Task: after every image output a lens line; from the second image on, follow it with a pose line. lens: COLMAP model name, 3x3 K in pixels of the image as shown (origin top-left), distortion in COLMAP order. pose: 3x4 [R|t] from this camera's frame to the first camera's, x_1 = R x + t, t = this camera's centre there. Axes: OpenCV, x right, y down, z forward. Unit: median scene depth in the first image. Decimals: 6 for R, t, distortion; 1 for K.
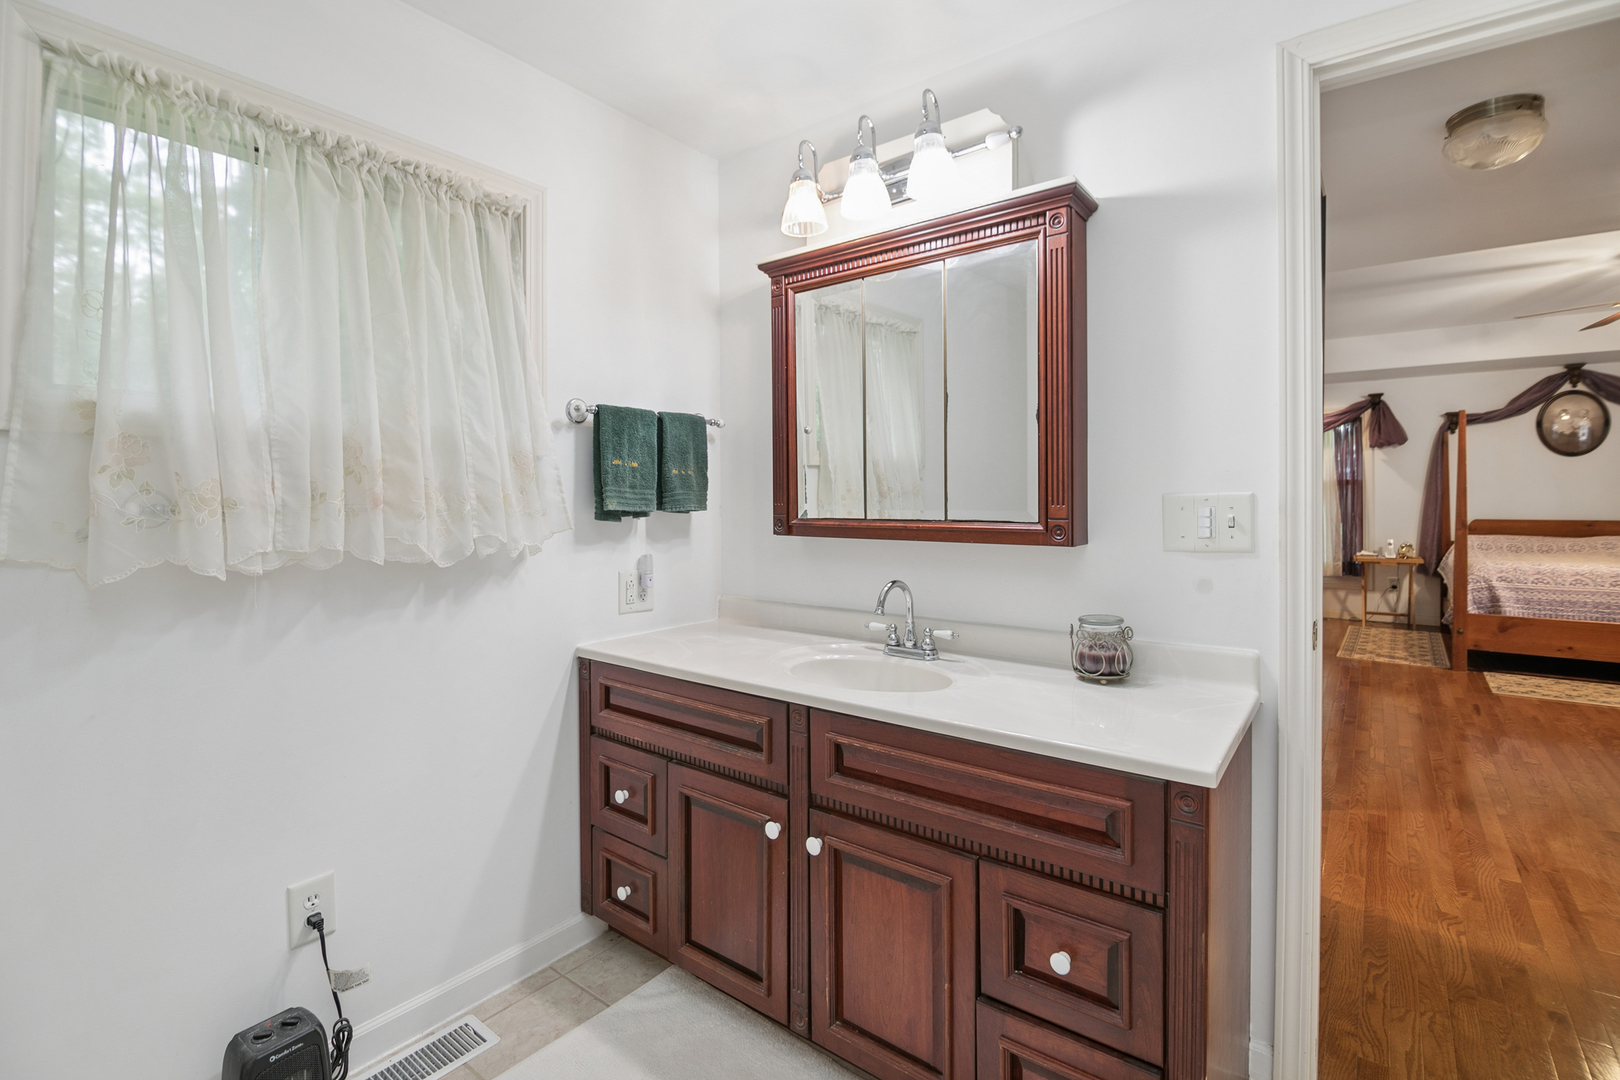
lens RADIAL K [[745.1, 0, 809.5], [0, 745.1, 499.4], [0, 0, 1]] dist [0.000147, 0.000147]
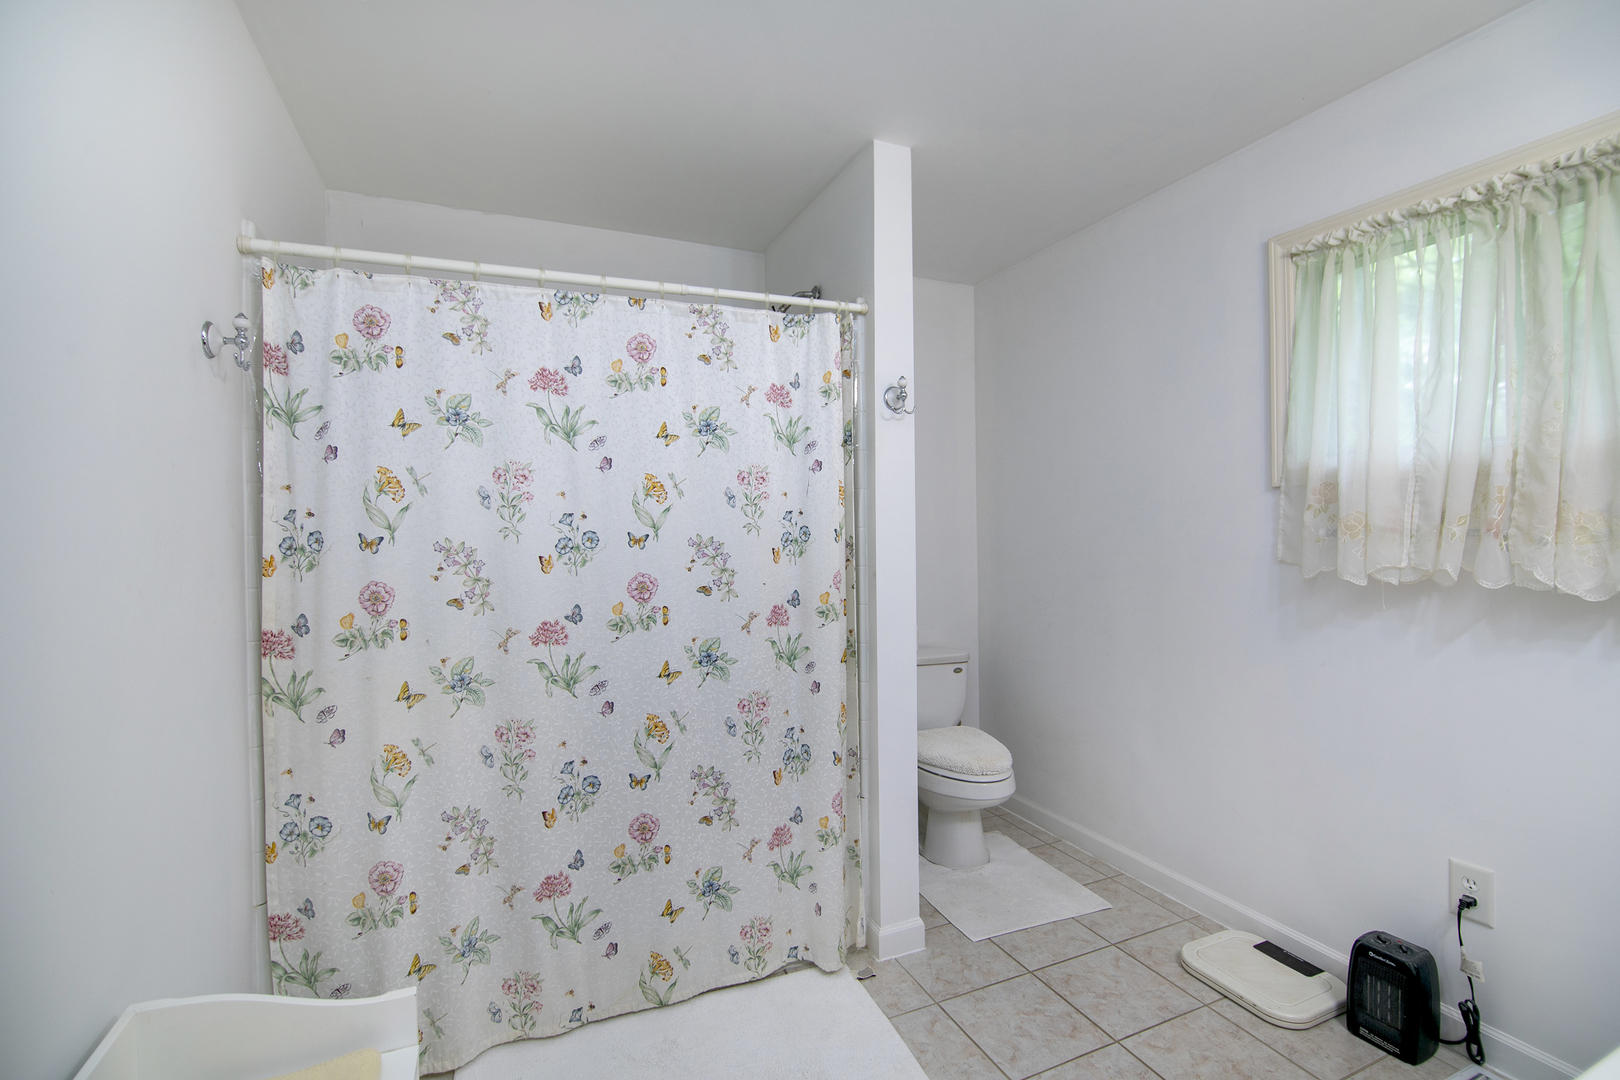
lens RADIAL K [[733.1, 0, 810.3], [0, 733.1, 533.1], [0, 0, 1]] dist [-0.000771, 0.000107]
pose [[-0.481055, 0.011173, -0.876619, 0.829849], [0.013024, 0.999900, 0.005597, -0.006949], [0.876594, -0.008724, -0.481152, 0.723115]]
